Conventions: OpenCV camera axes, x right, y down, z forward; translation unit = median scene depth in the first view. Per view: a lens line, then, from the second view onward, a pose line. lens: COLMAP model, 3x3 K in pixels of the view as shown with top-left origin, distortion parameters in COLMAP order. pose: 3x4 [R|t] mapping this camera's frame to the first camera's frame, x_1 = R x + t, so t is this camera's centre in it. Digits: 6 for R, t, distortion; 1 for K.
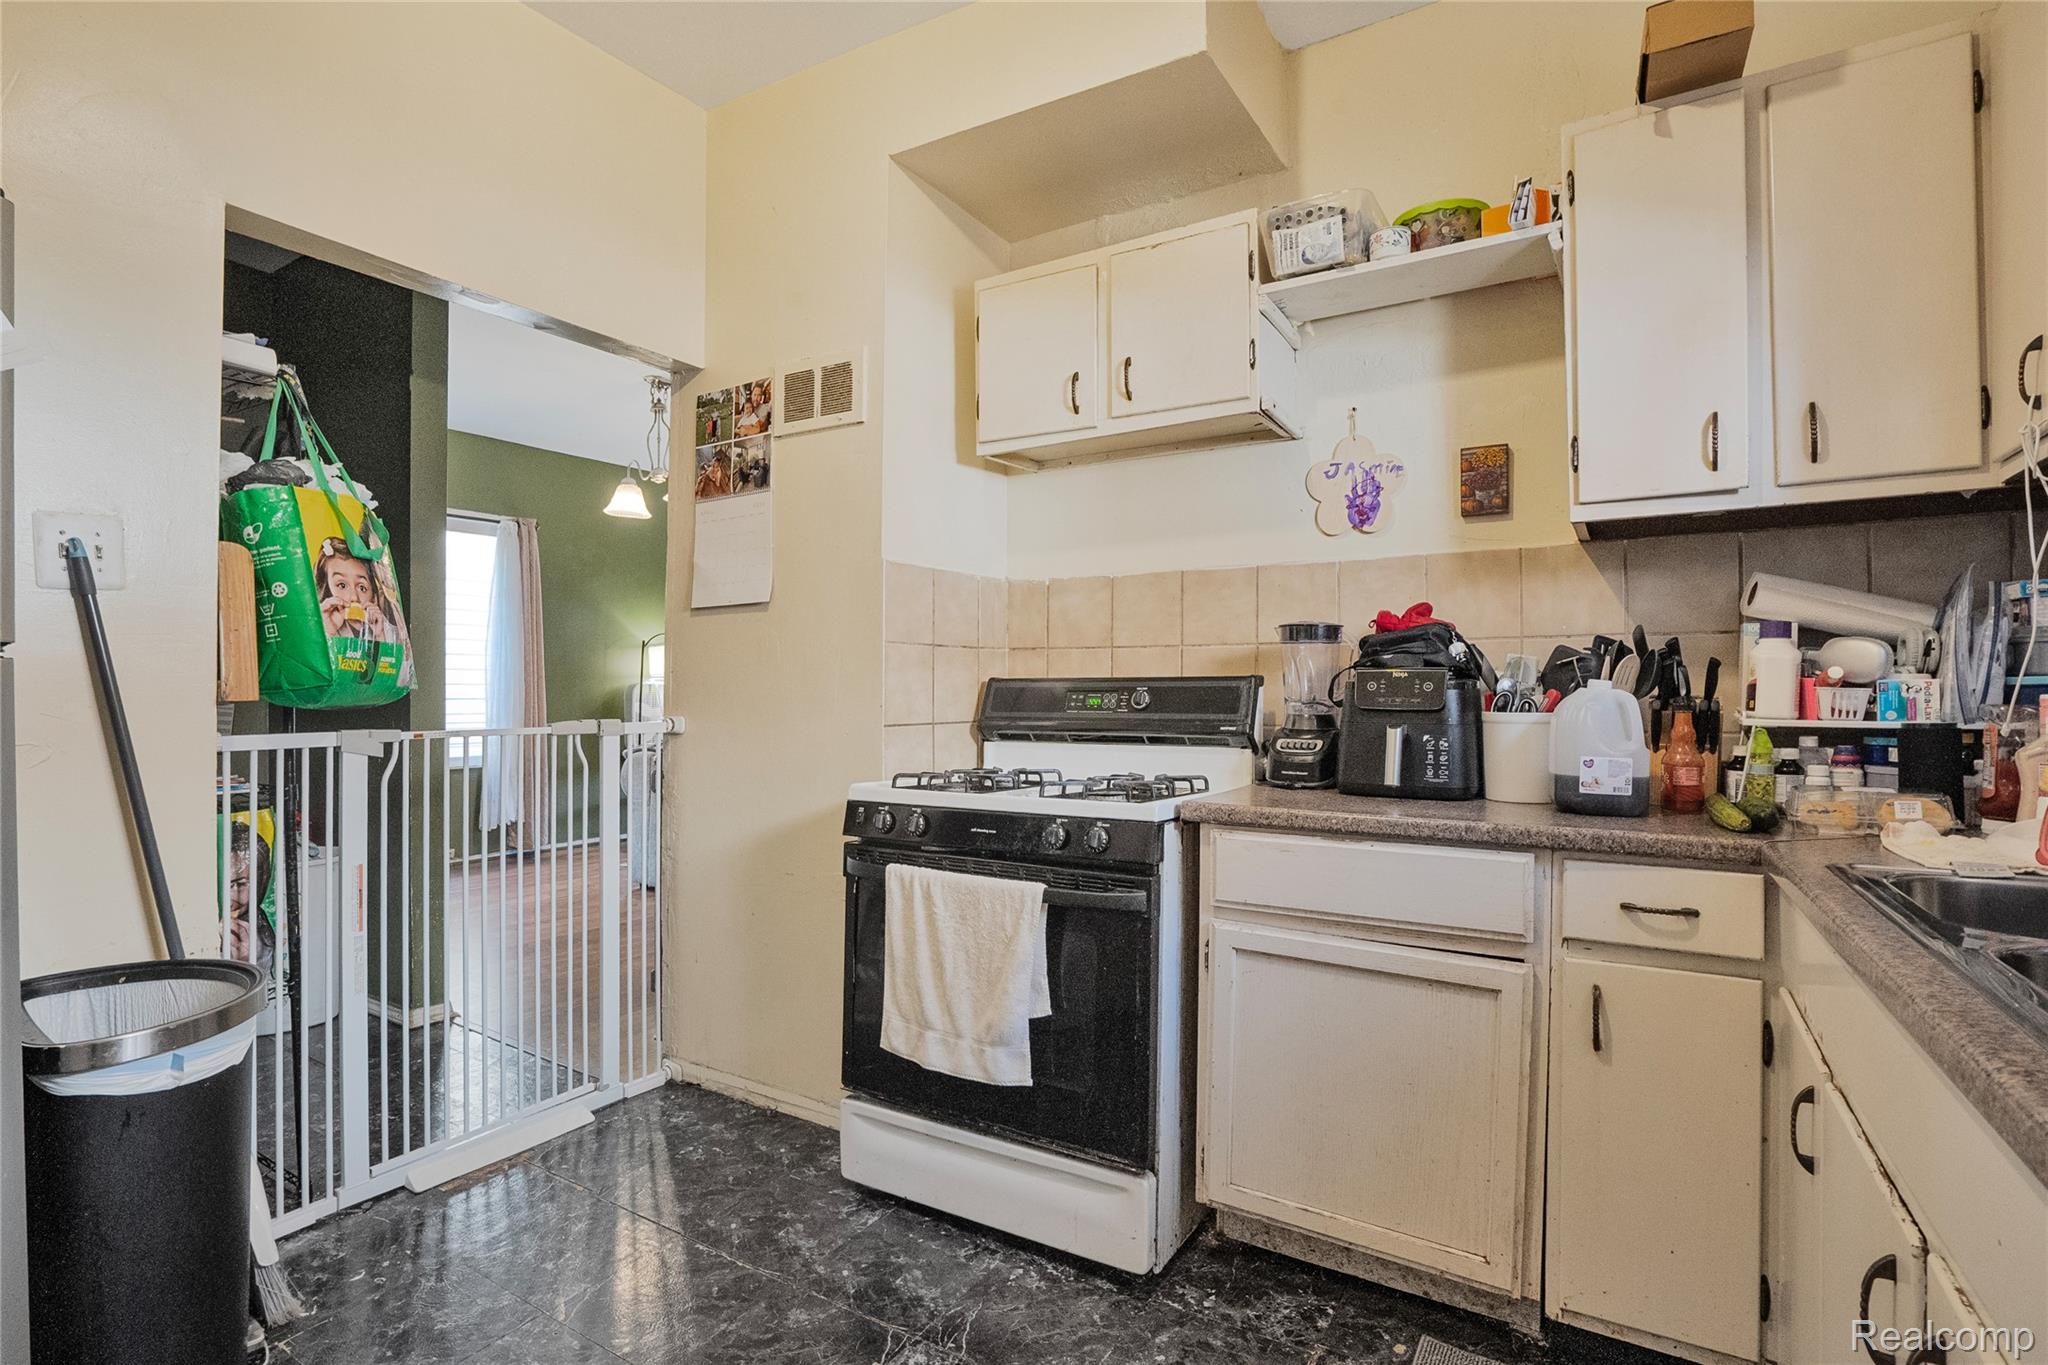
lens RADIAL K [[950.5, 0, 1011.1], [0, 950.5, 680.6], [0, 0, 1]] dist [-0.043015, 0.013279]
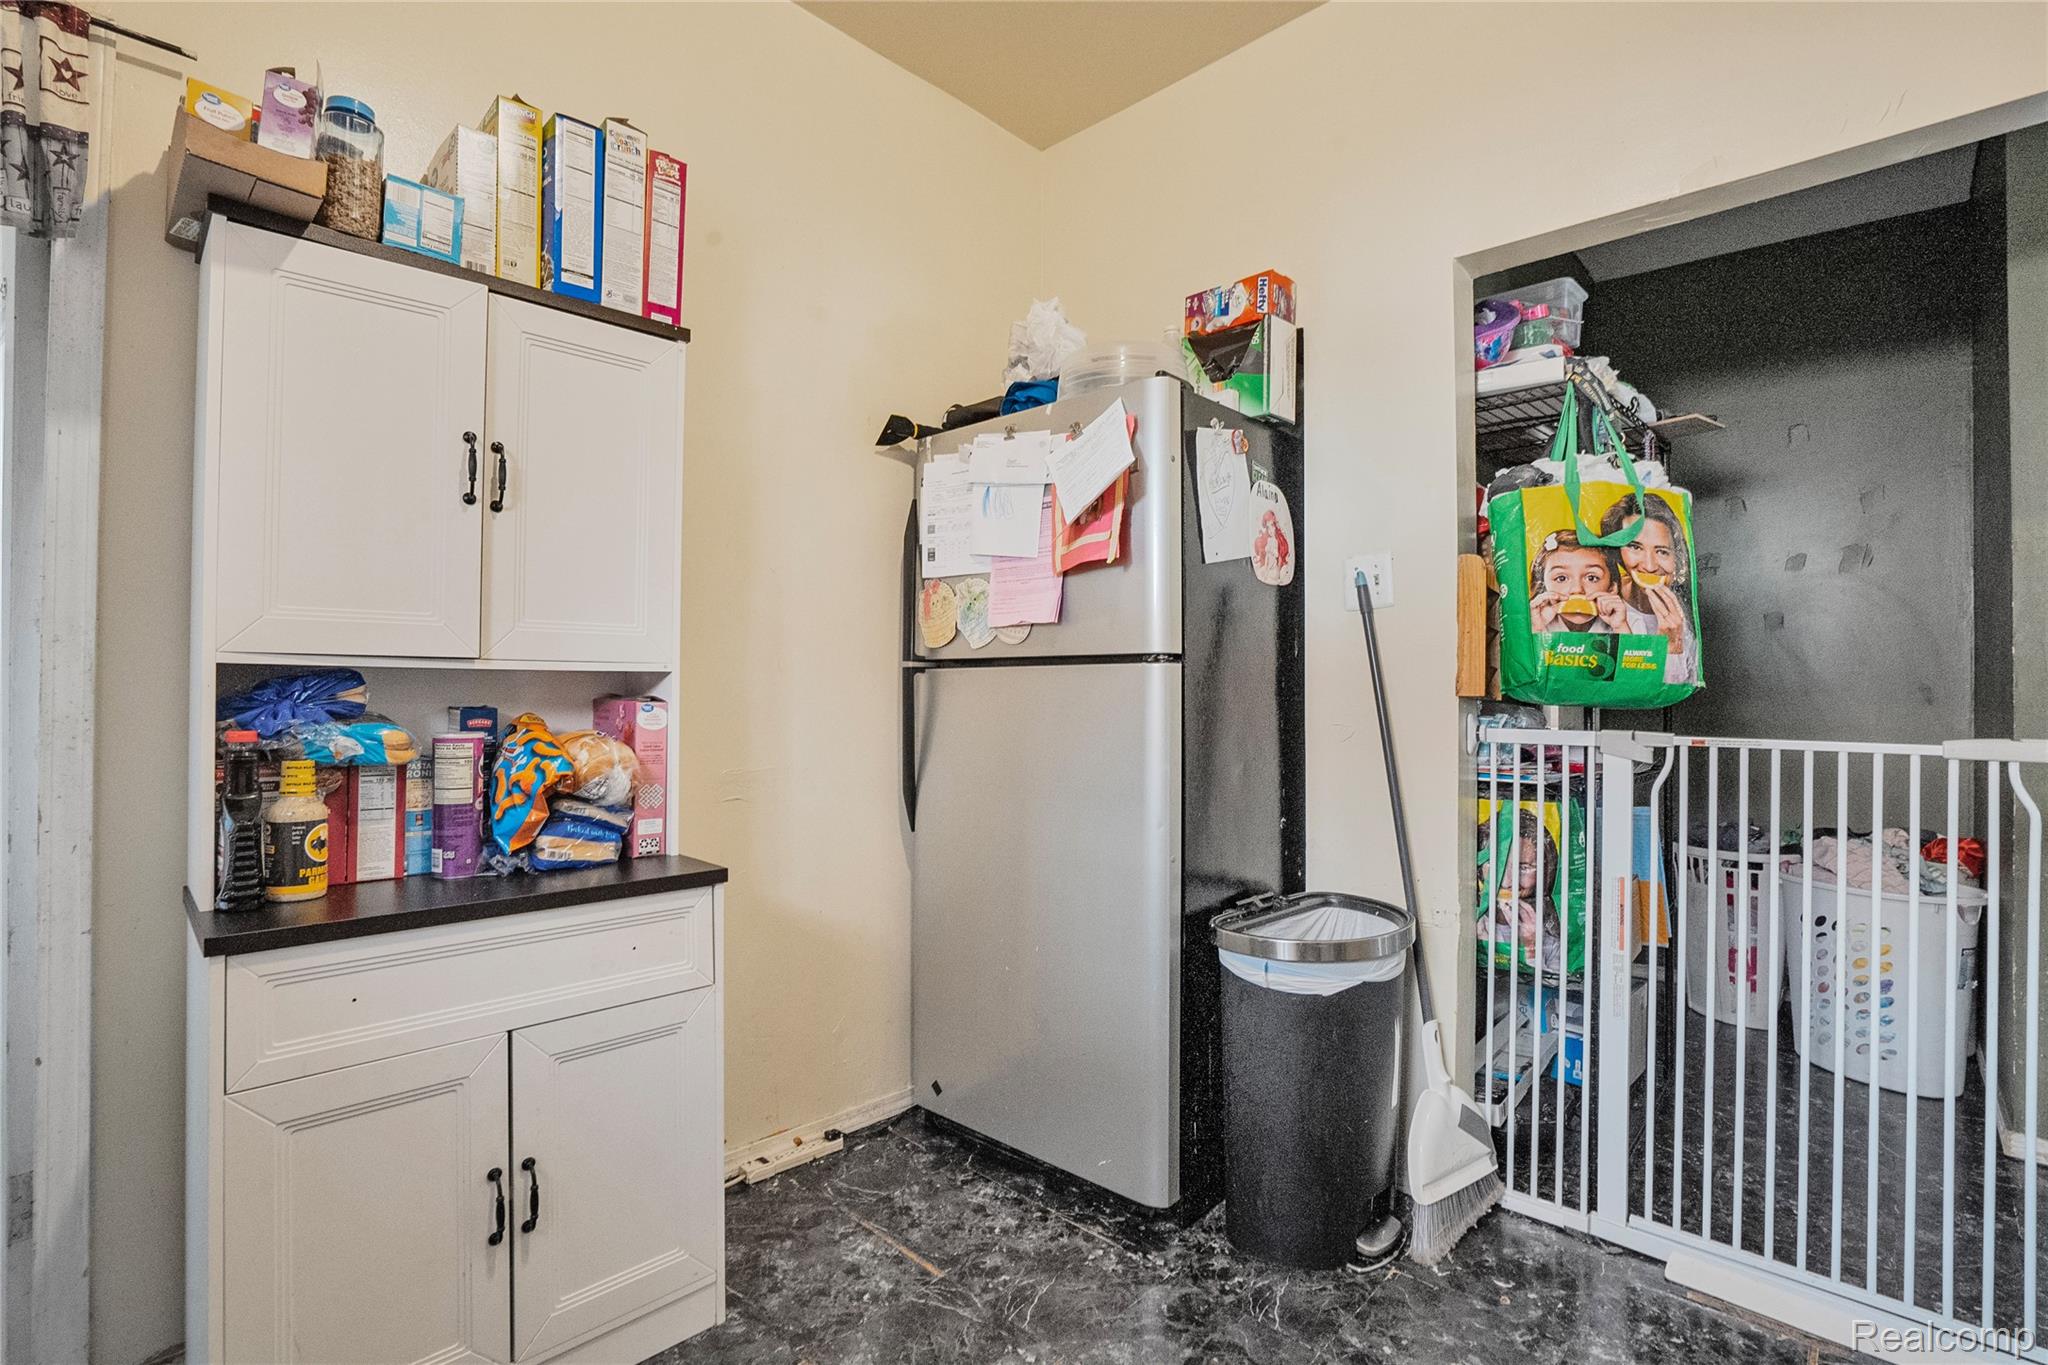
lens RADIAL K [[950.5, 0, 1029.3], [0, 950.5, 680.7], [0, 0, 1]] dist [-0.043015, 0.013279]
pose [[-0.201792, -0.009796, -0.979379, 0.201800], [0.002124, 0.999943, -0.010439, 0.007437], [0.979426, -0.004187, -0.201759, 0.386511]]
